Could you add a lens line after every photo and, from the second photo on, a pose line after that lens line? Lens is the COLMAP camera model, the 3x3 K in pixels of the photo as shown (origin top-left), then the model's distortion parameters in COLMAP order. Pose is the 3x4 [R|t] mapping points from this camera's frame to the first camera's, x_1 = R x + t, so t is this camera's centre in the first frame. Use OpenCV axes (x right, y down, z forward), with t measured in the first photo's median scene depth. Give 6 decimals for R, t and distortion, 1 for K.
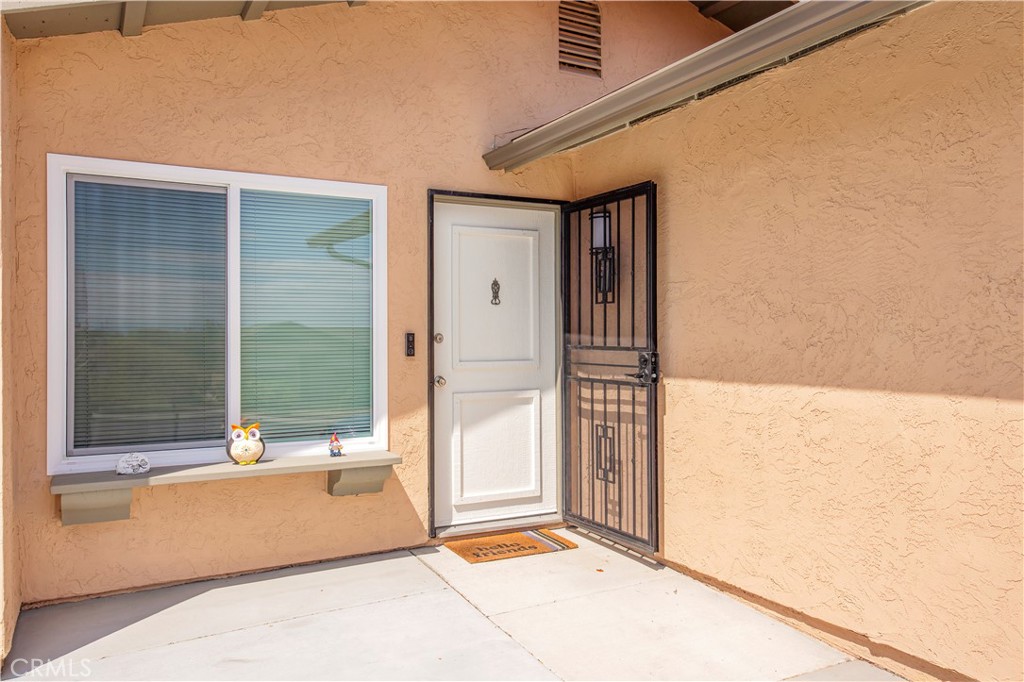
lens RADIAL K [[782.9, 0, 510.3], [0, 782.9, 338.3], [0, 0, 1]] dist [-0.000374, 0.000610]
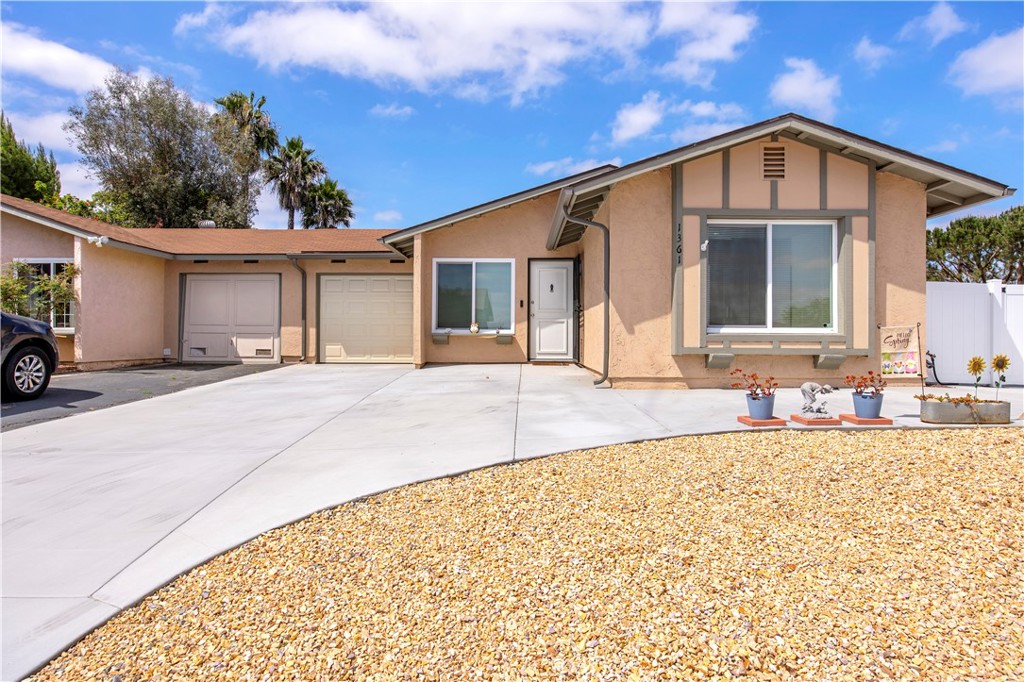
lens RADIAL K [[595.4, 0, 516.7], [0, 595.4, 340.7], [0, 0, 1]] dist [-0.003634, -0.004576]
pose [[0.871476, 0.011939, -0.490292, 1.129114], [-0.012942, 0.999915, 0.001345, 0.166174], [0.490267, 0.005173, 0.871557, -1.282477]]
